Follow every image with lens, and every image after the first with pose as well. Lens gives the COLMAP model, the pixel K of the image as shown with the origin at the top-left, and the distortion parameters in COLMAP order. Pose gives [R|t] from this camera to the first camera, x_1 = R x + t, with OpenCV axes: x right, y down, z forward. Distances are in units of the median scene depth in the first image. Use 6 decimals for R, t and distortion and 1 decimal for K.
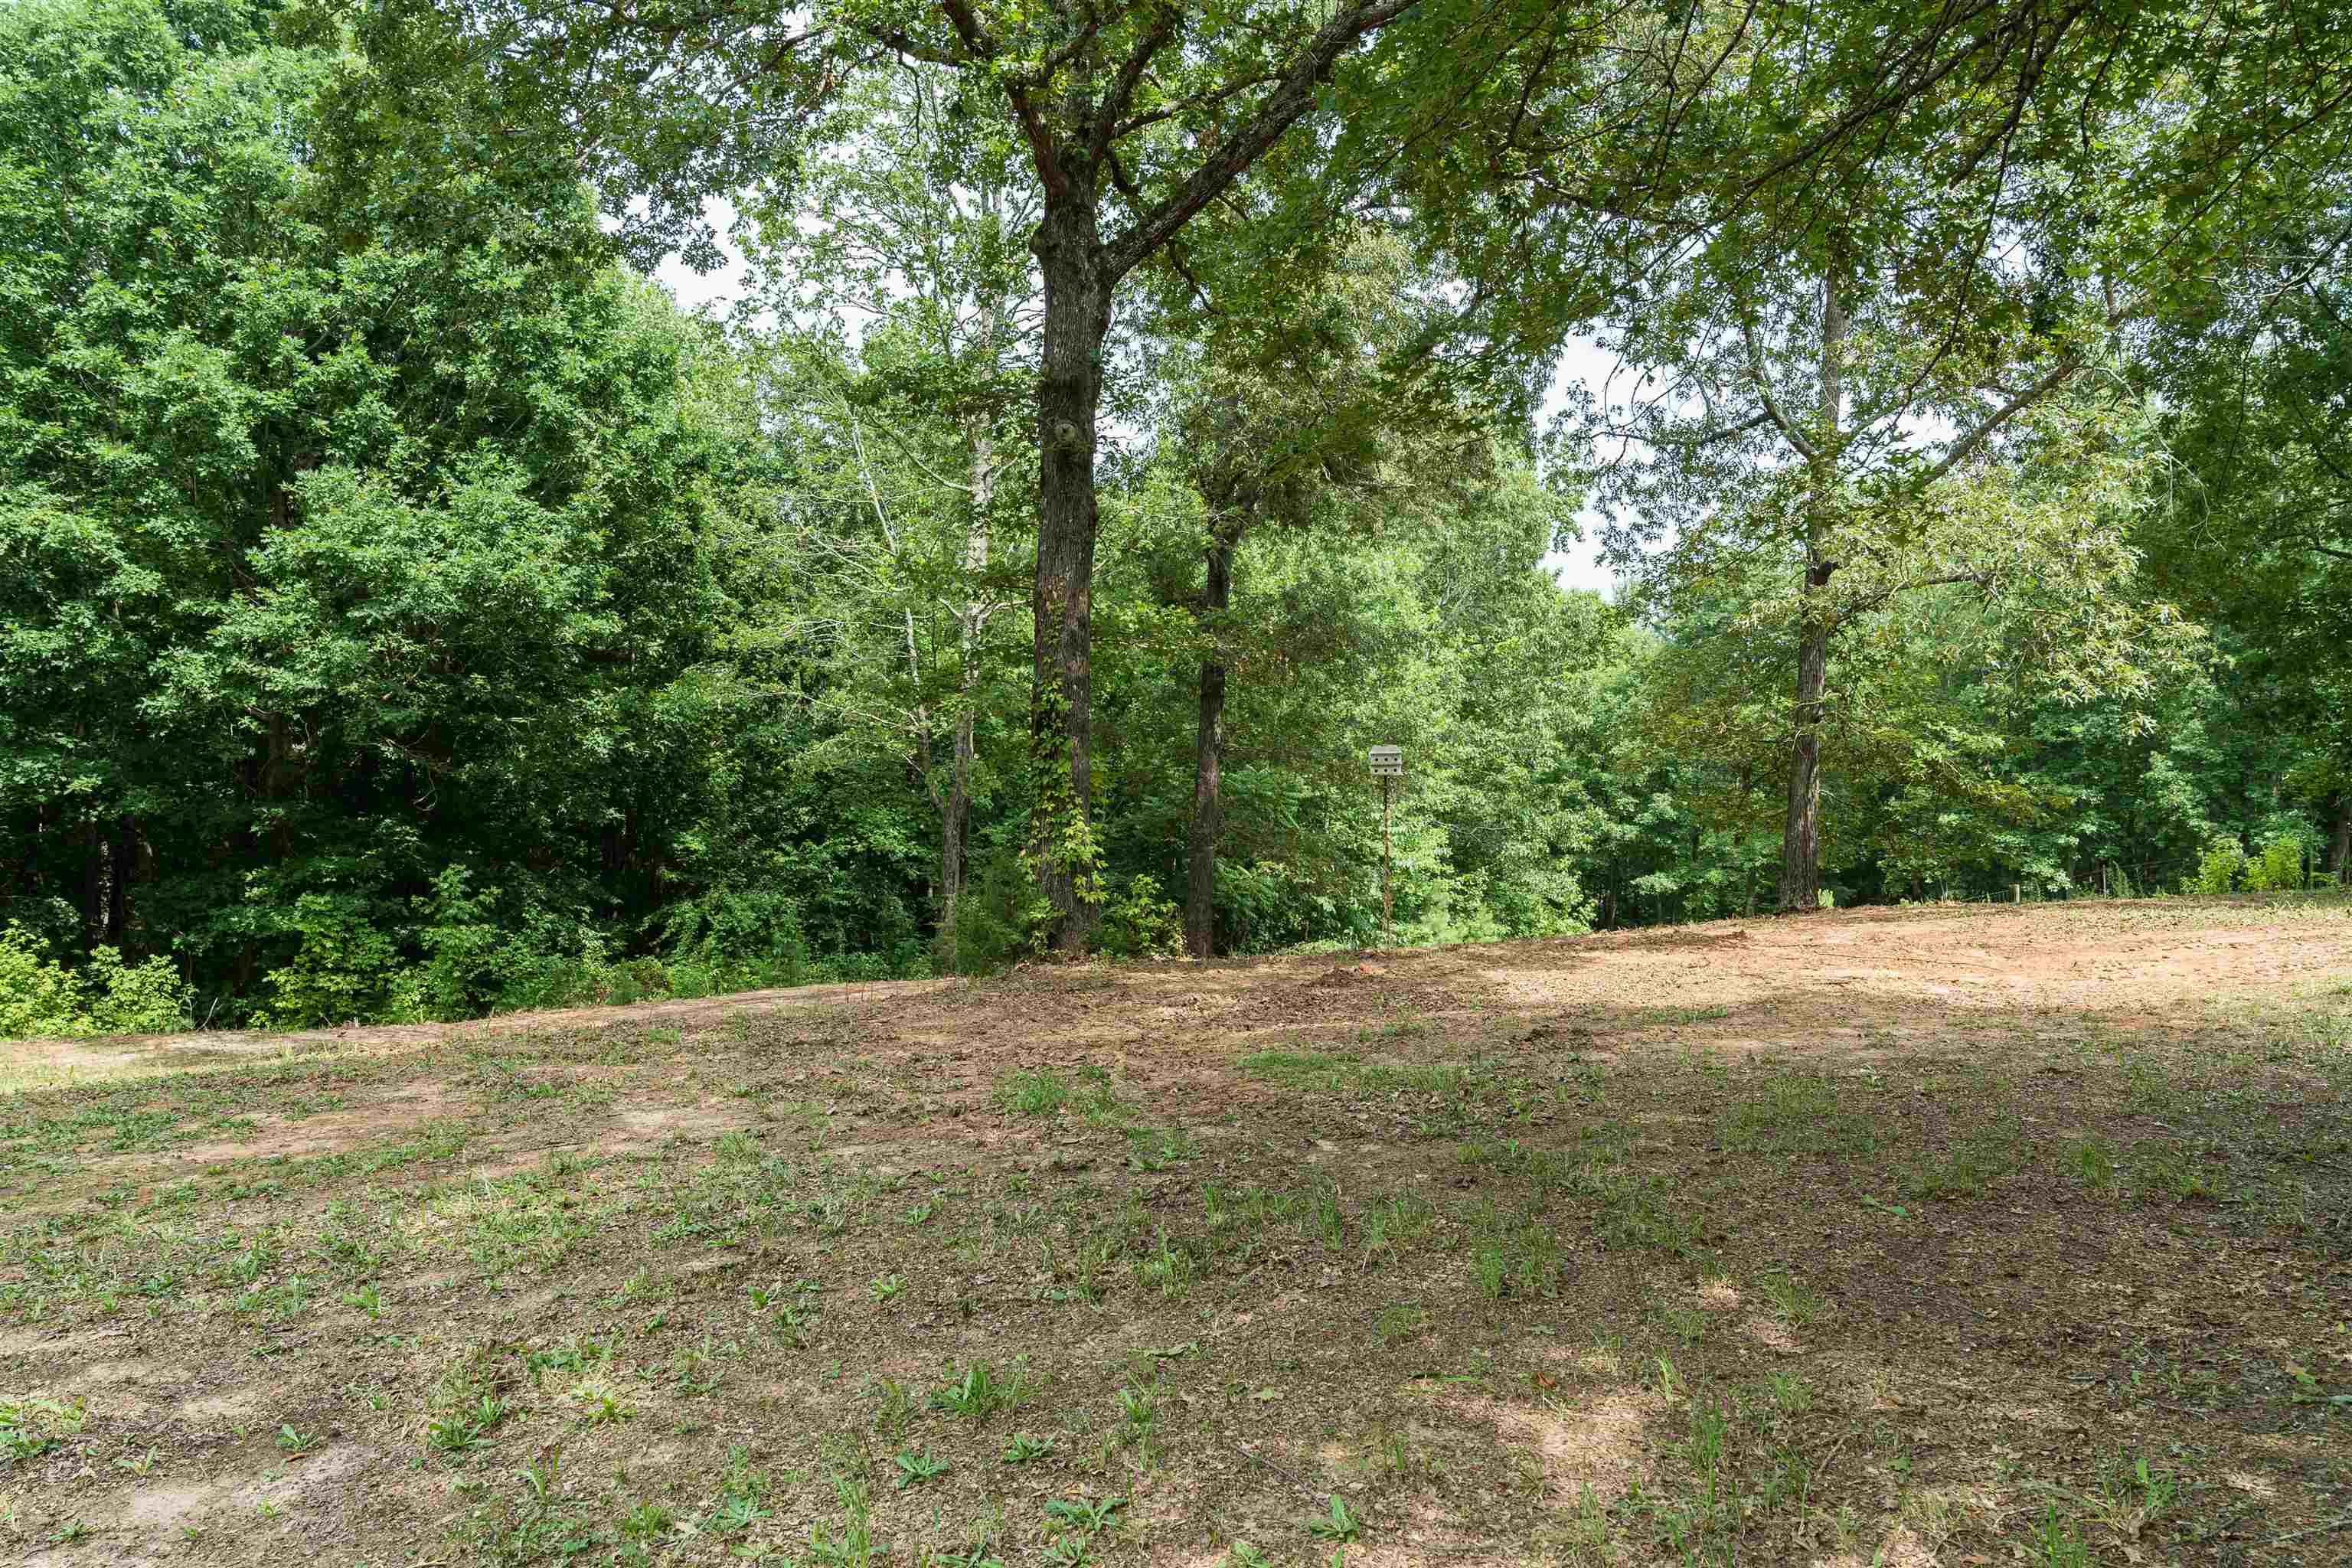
lens RADIAL K [[1596.7, 0, 1157.9], [0, 1596.7, 783.0], [0, 0, 1]] dist [-0.043512, 0.026576]
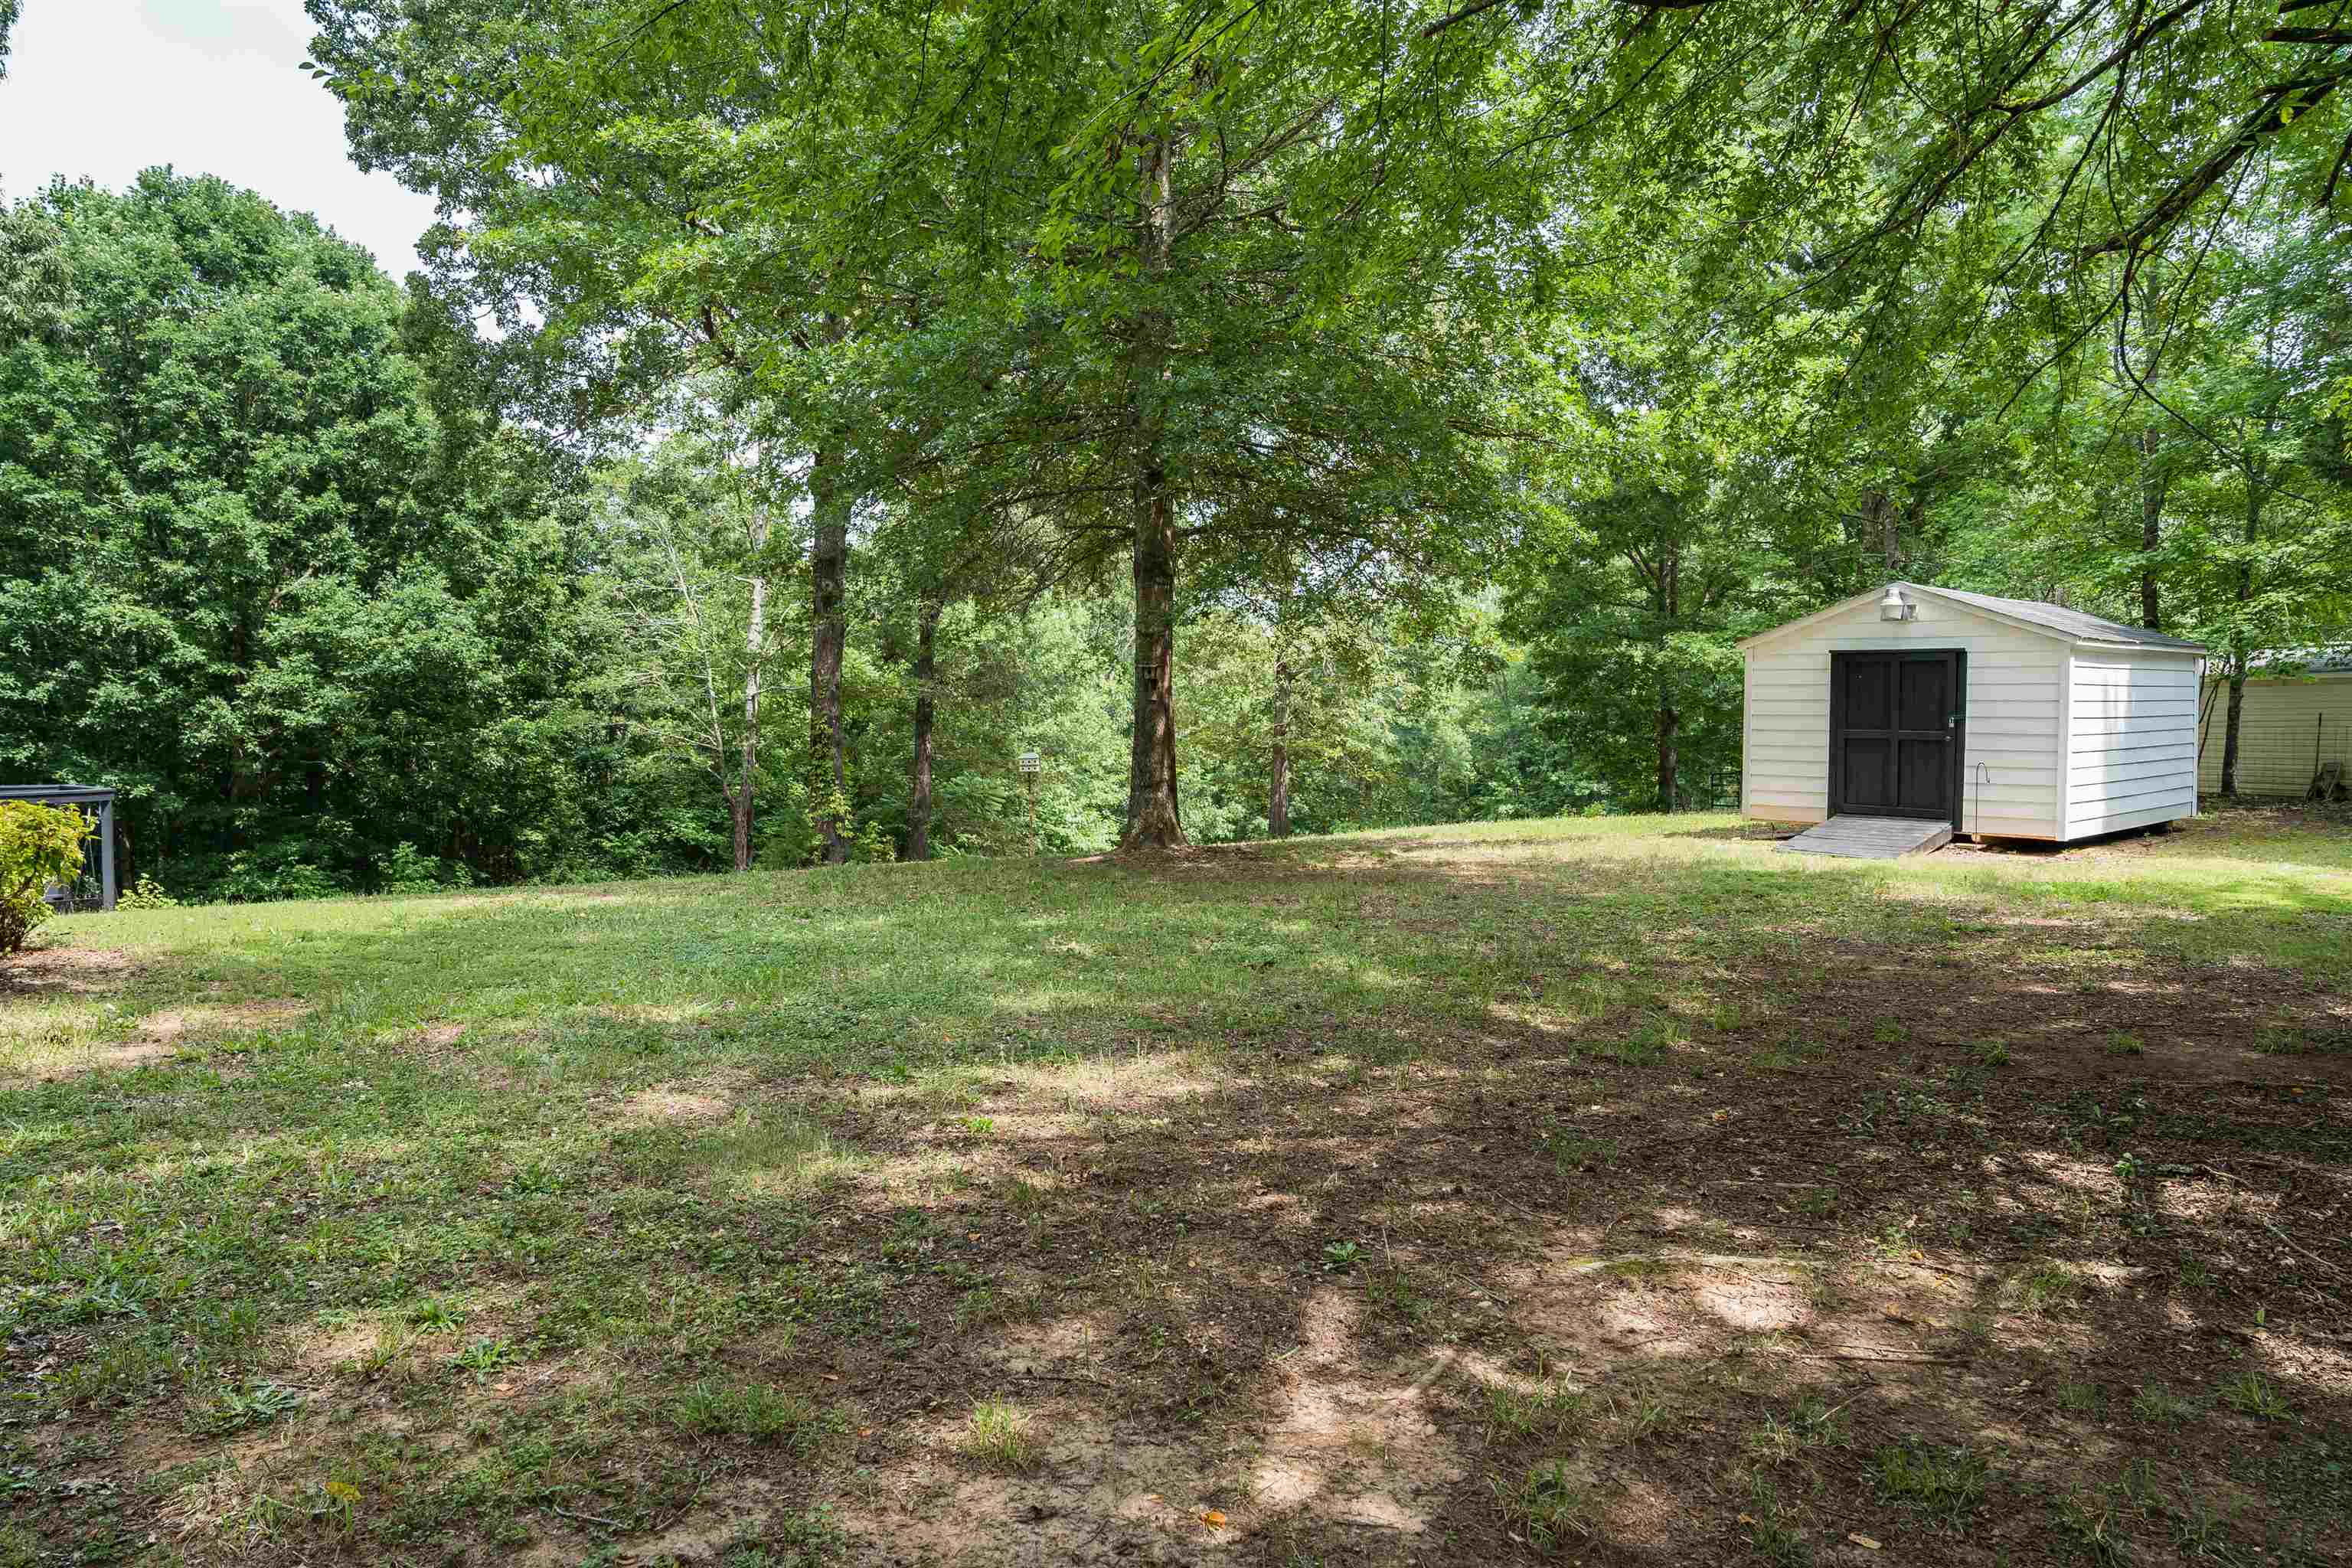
lens RADIAL K [[1596.7, 0, 1157.9], [0, 1596.7, 783.0], [0, 0, 1]] dist [-0.043512, 0.026576]
pose [[0.986821, -0.015309, 0.161093, 0.013338], [0.017234, 0.999796, -0.010555, 0.025460], [-0.160898, 0.013192, 0.986883, -0.593906]]
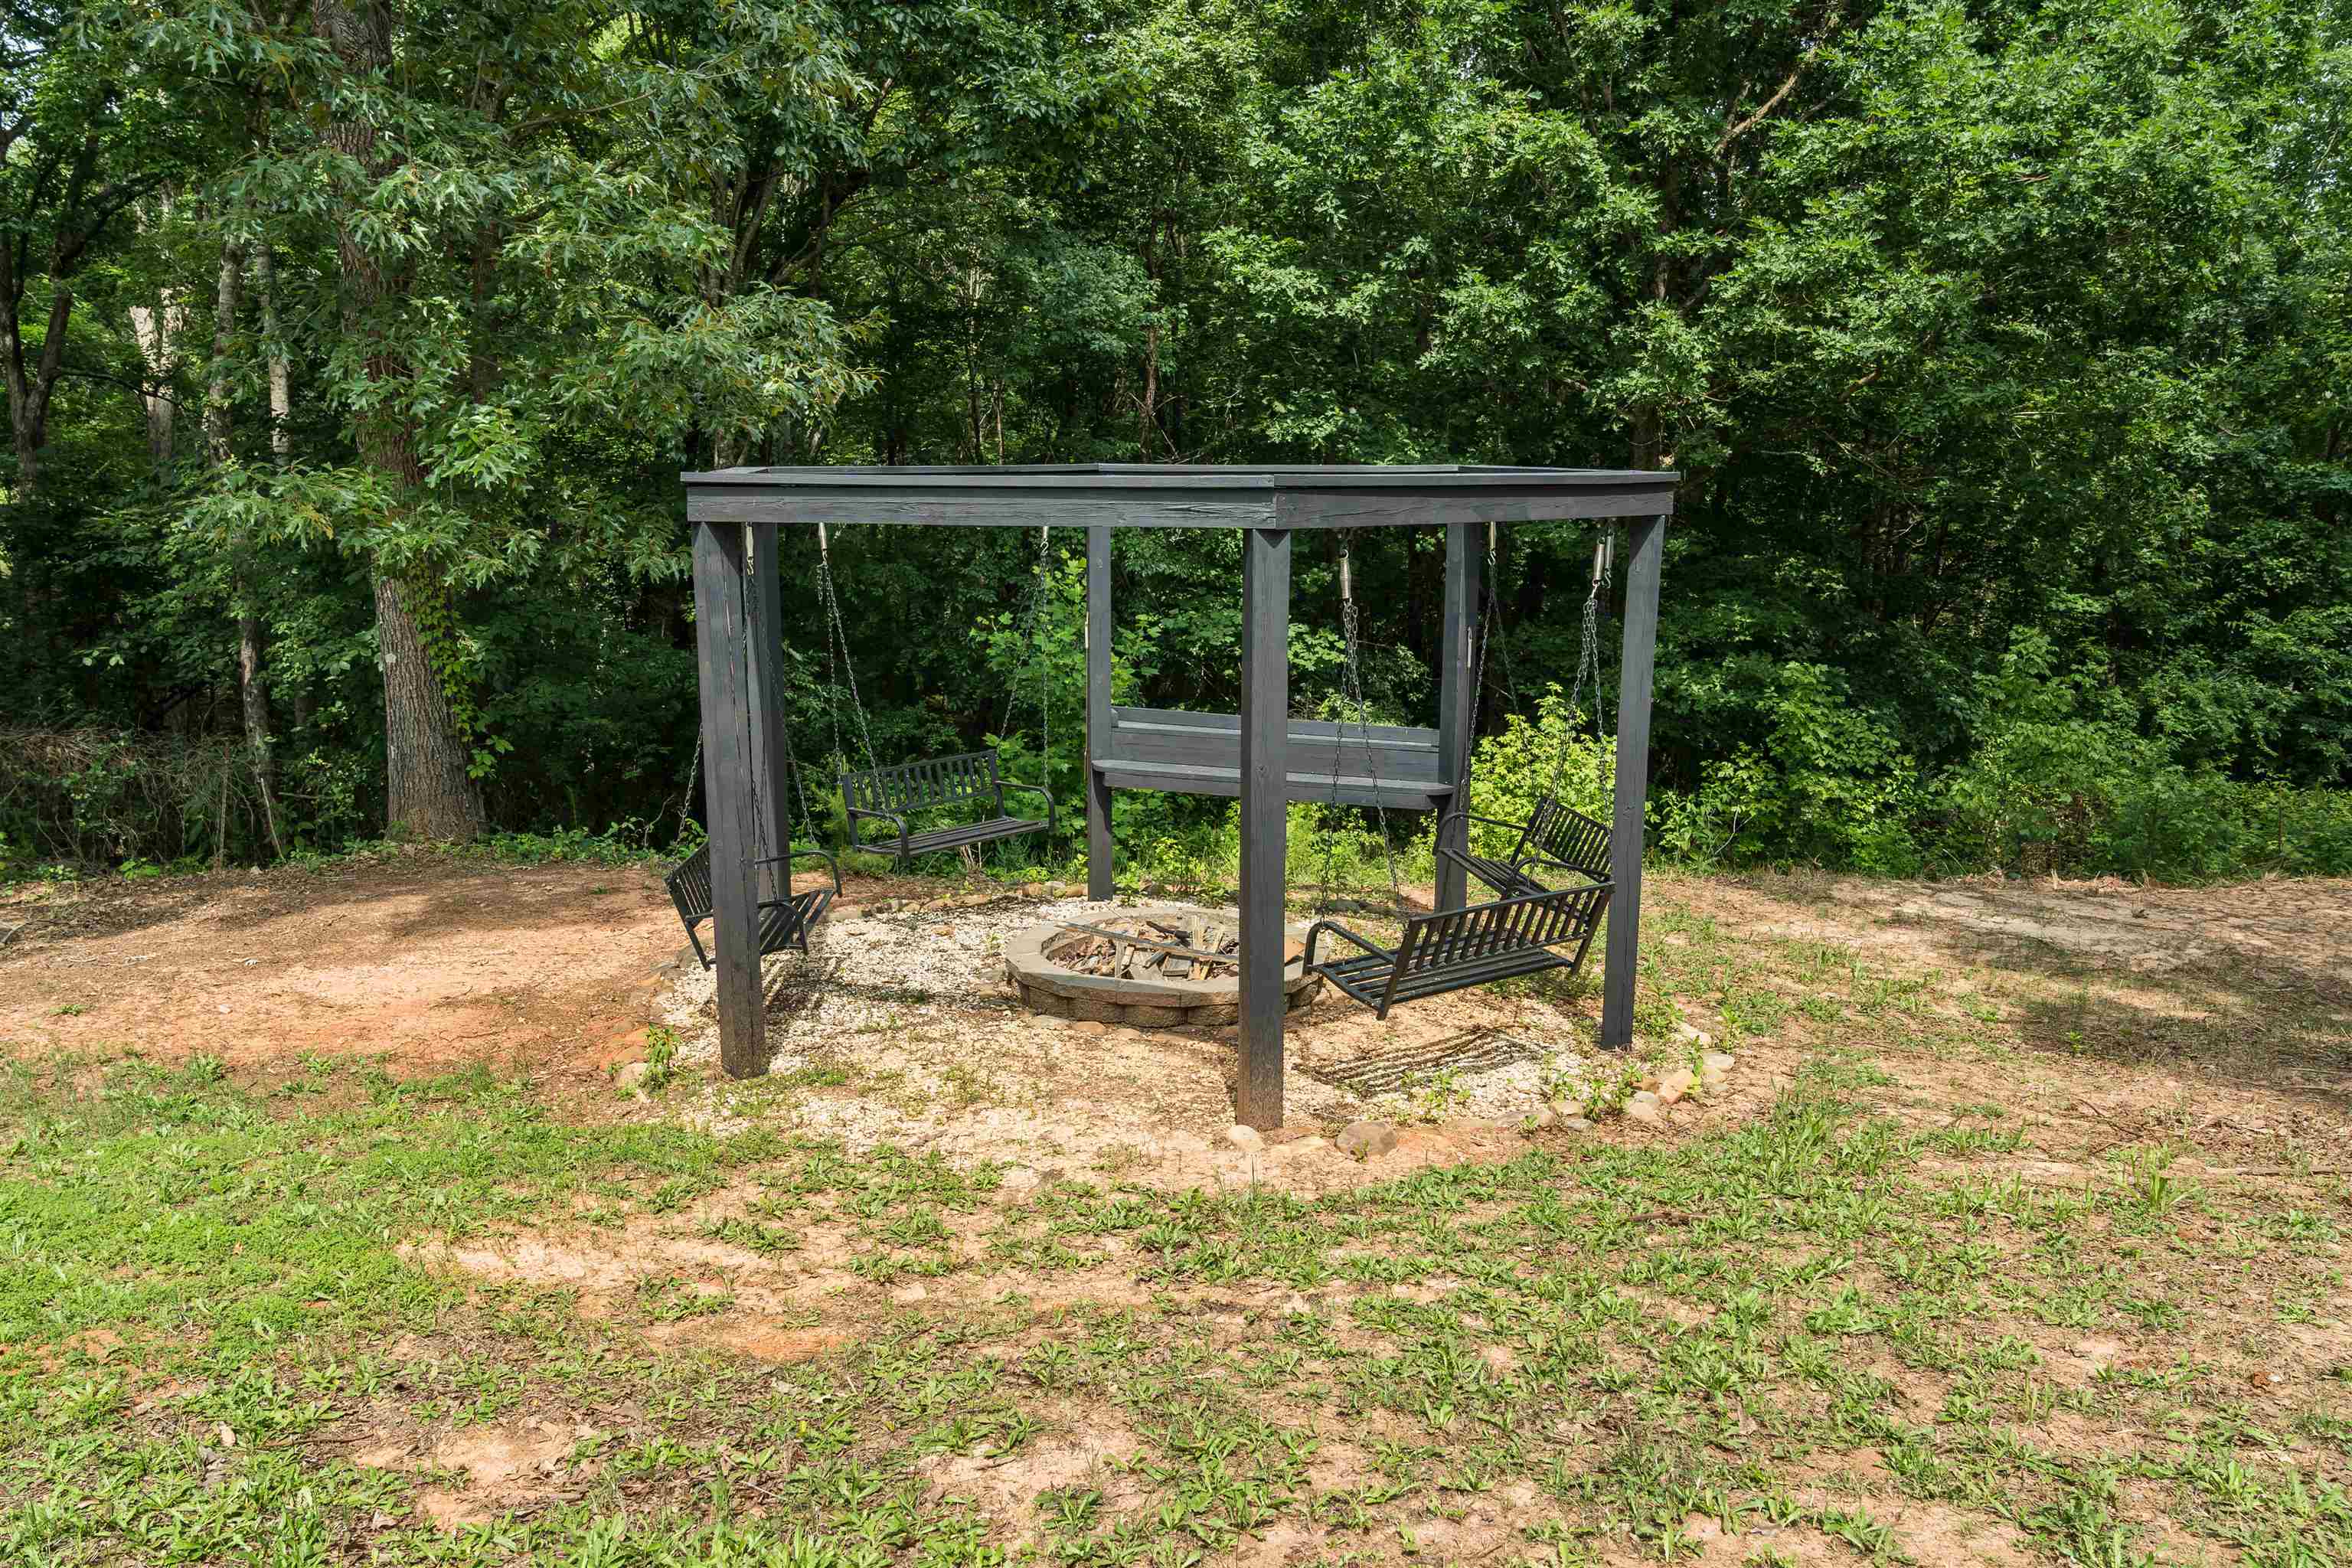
lens RADIAL K [[1581.3, 0, 1176.0], [0, 1581.3, 784.0], [0, 0, 1]] dist [-0.032470, 0.013113]
pose [[0.862061, 0.090370, -0.498682, -0.430037], [-0.015063, 0.988108, 0.153023, 0.023115], [0.506581, -0.124404, 0.853170, 0.252098]]
